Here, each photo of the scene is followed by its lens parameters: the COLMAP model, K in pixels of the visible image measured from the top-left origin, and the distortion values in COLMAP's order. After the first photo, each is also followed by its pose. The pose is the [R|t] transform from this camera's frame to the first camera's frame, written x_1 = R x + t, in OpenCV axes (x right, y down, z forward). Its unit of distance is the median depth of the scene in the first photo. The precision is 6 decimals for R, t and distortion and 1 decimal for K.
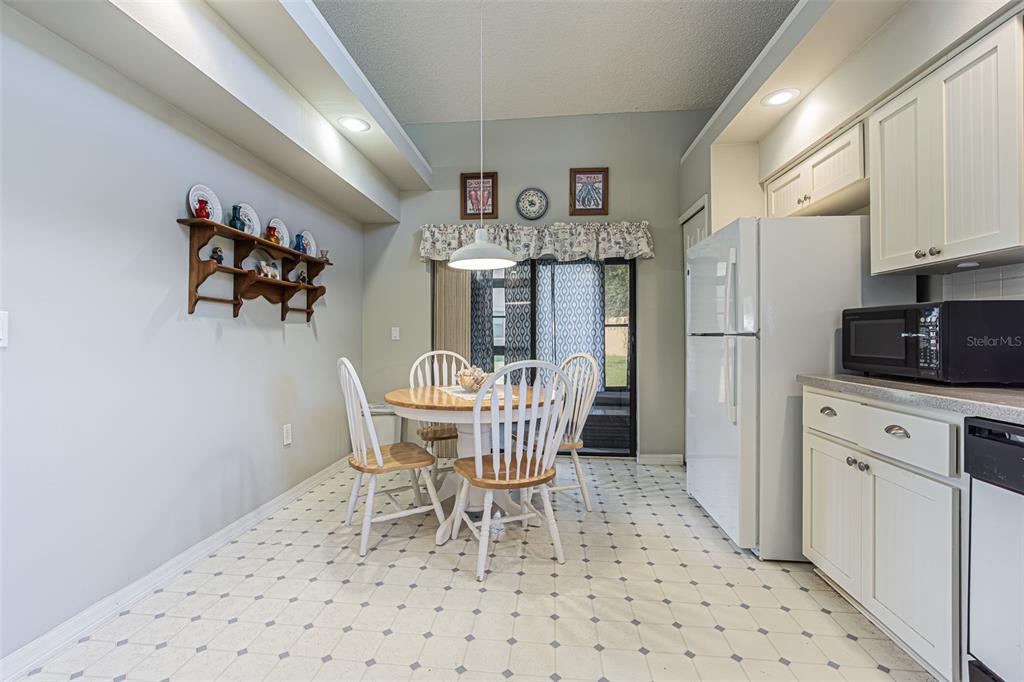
lens RADIAL K [[449.7, 0, 514.8], [0, 449.7, 336.8], [0, 0, 1]] dist [-0.001282, -0.000034]
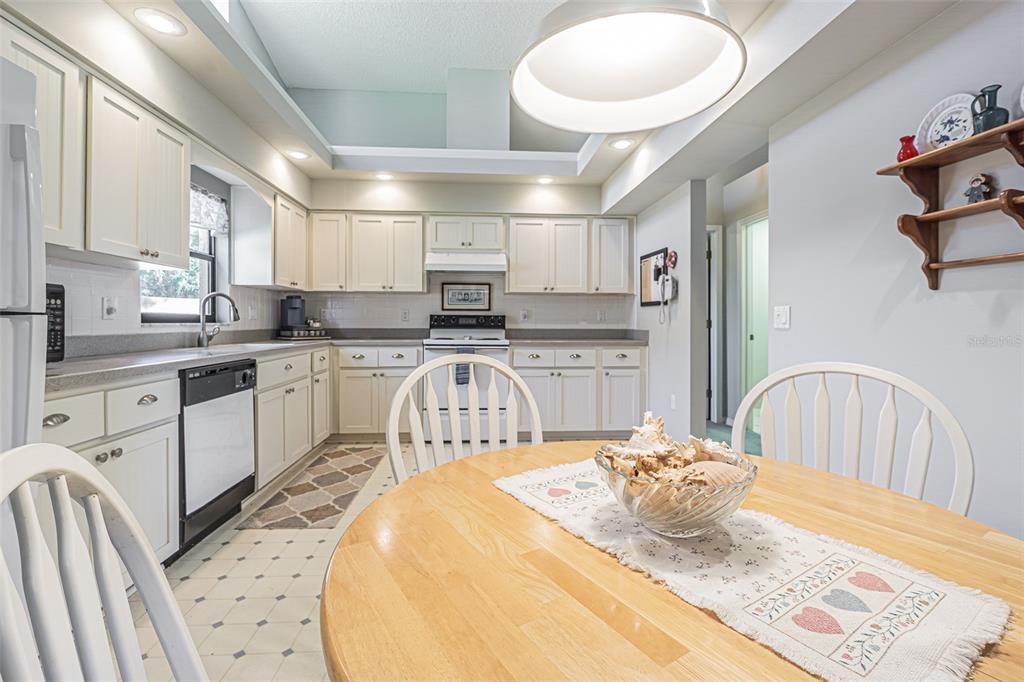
lens RADIAL K [[449.7, 0, 514.8], [0, 449.7, 336.8], [0, 0, 1]] dist [-0.001282, -0.000034]
pose [[-0.985454, 0.002094, -0.169927, 0.072118], [-0.002954, 0.999562, 0.029449, 0.005054], [0.169914, 0.029523, -0.985017, 1.708672]]
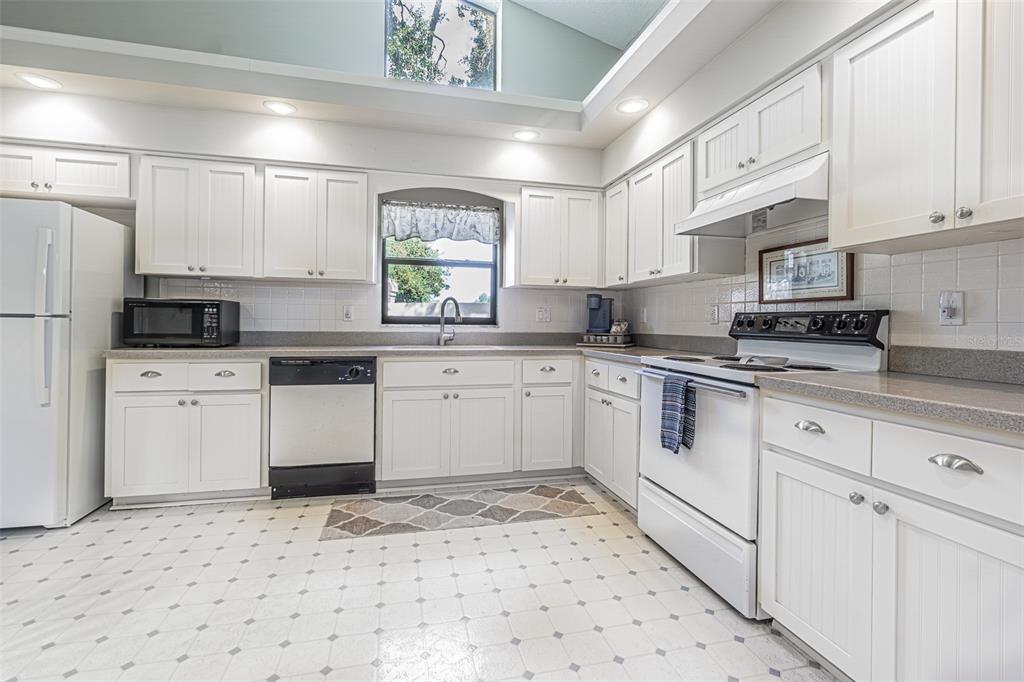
lens RADIAL K [[460.3, 0, 498.7], [0, 460.3, 331.2], [0, 0, 1]] dist [-0.002642, -0.000328]
pose [[-0.319316, -0.020989, 0.947416, -0.879140], [-0.013374, 0.999755, 0.017641, -0.002099], [-0.947554, -0.007038, -0.319518, 0.413308]]
